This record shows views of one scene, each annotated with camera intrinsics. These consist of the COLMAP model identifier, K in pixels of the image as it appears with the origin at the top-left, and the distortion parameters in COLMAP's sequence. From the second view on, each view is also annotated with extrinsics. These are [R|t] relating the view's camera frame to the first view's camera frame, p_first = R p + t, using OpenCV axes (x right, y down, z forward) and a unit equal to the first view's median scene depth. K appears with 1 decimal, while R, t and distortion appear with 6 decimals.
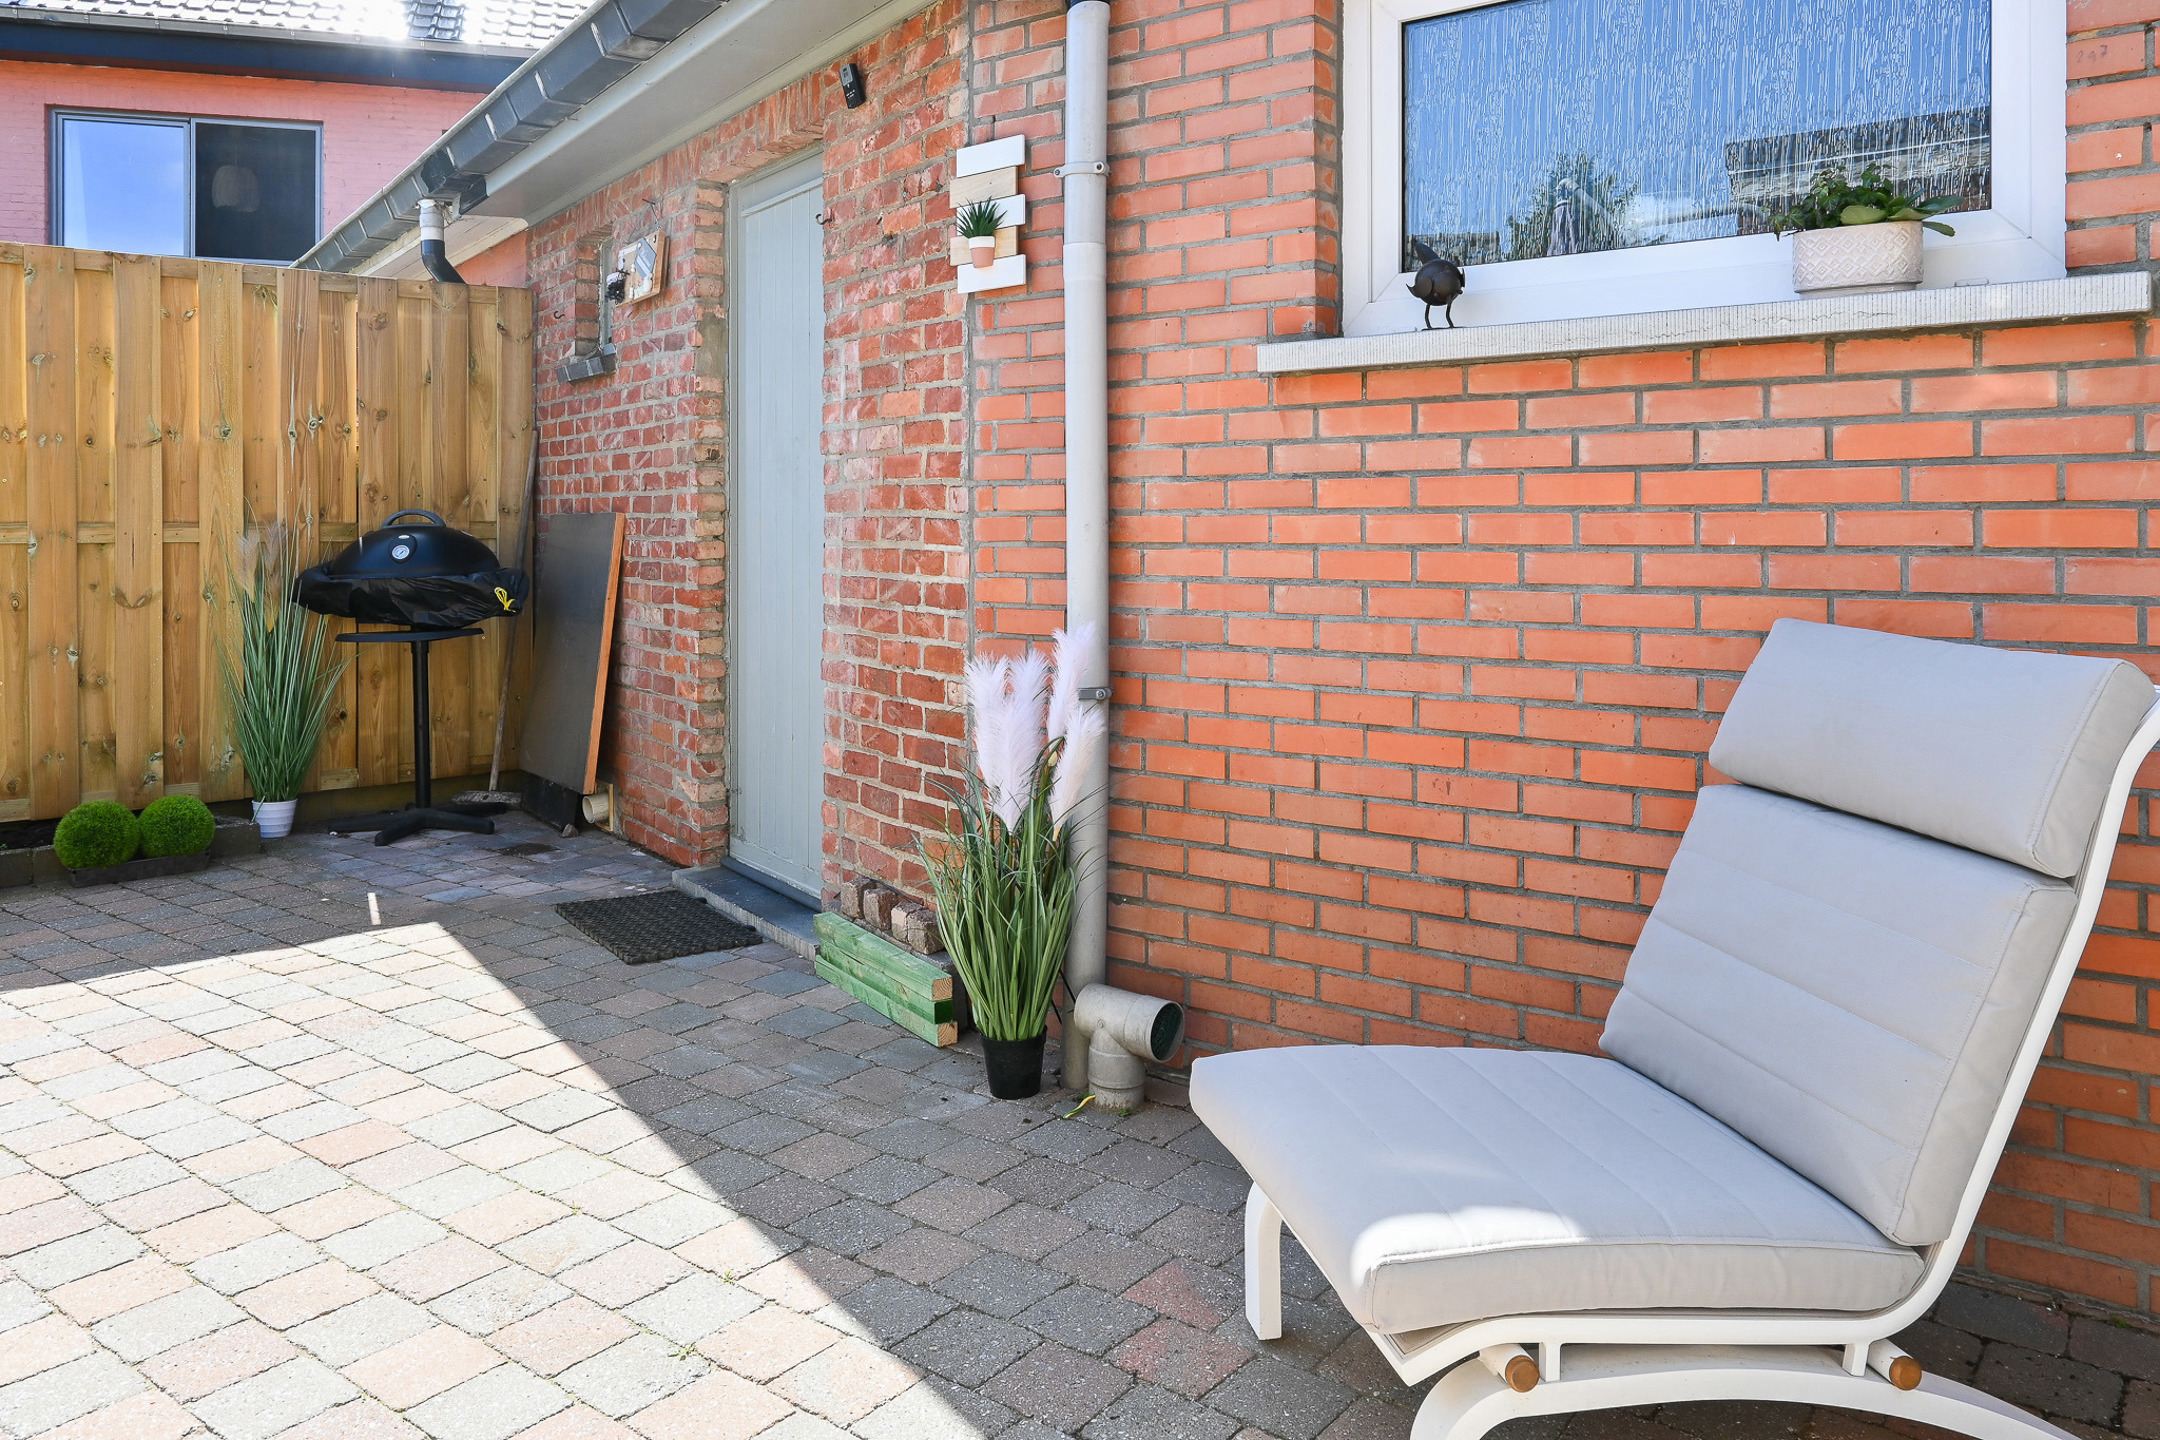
lens RADIAL K [[1565.0, 0, 1082.3], [0, 1565.0, 497.7], [0, 0, 1]] dist [0.001793, -0.001084]
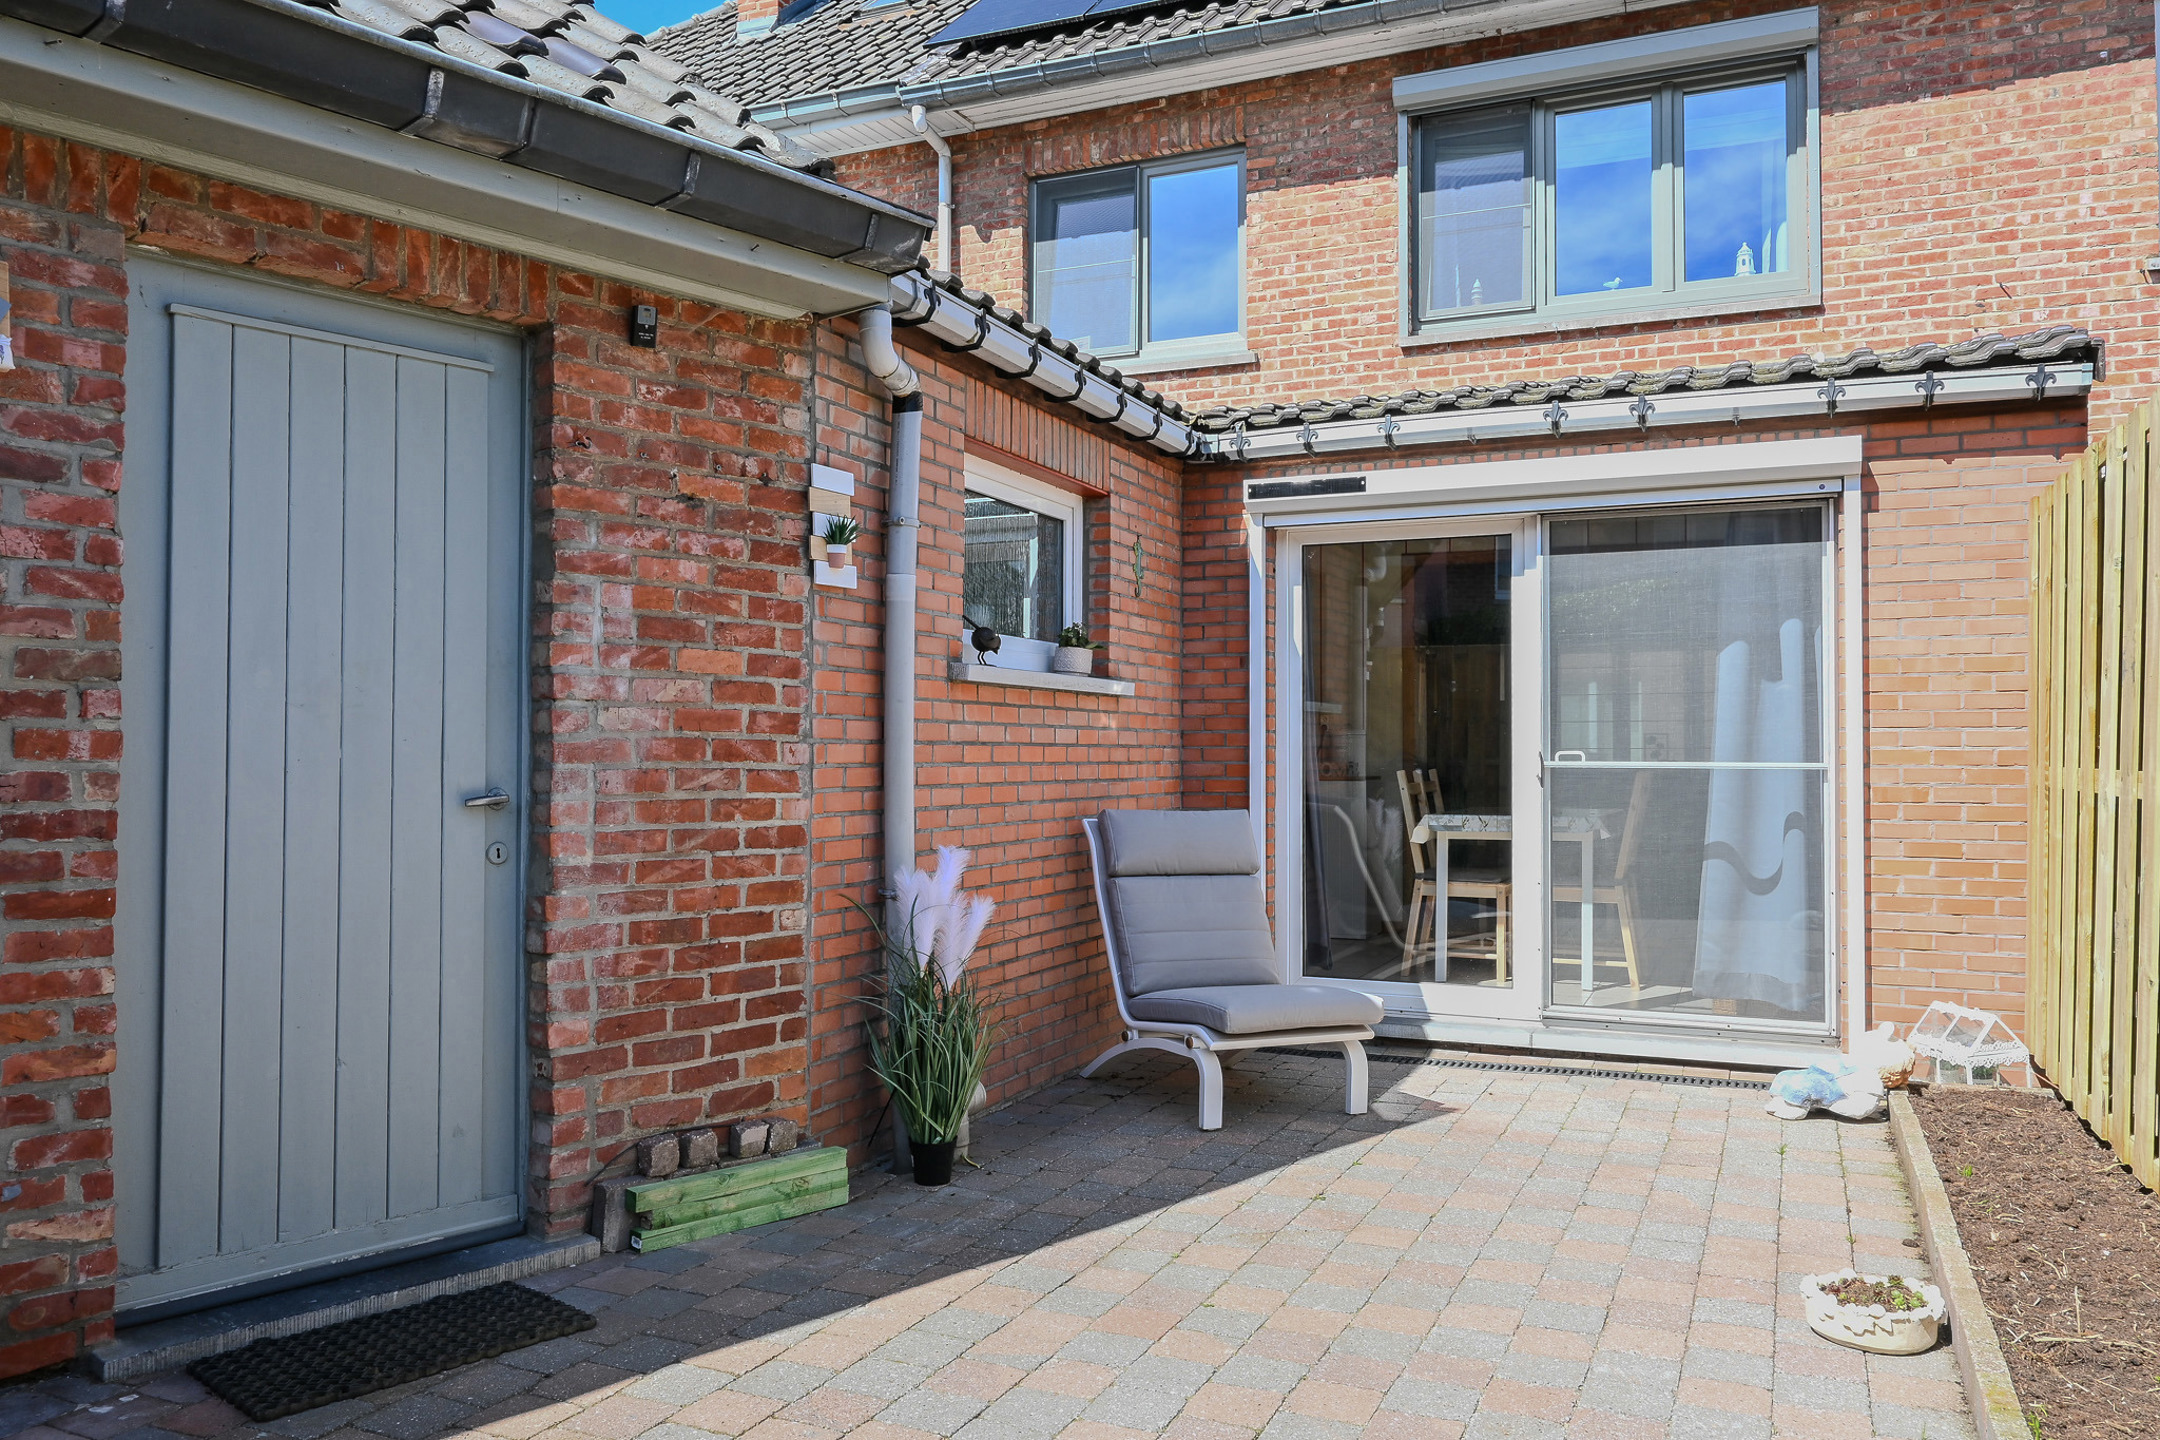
lens RADIAL K [[1479.5, 0, 1085.2], [0, 1479.5, 716.9], [0, 0, 1]] dist [0.001883, -0.003591]
pose [[-0.211730, 0.035595, 0.976680, -1.175468], [-0.007972, 0.999240, -0.038145, 0.013884], [-0.977296, -0.015863, -0.211286, 0.988231]]
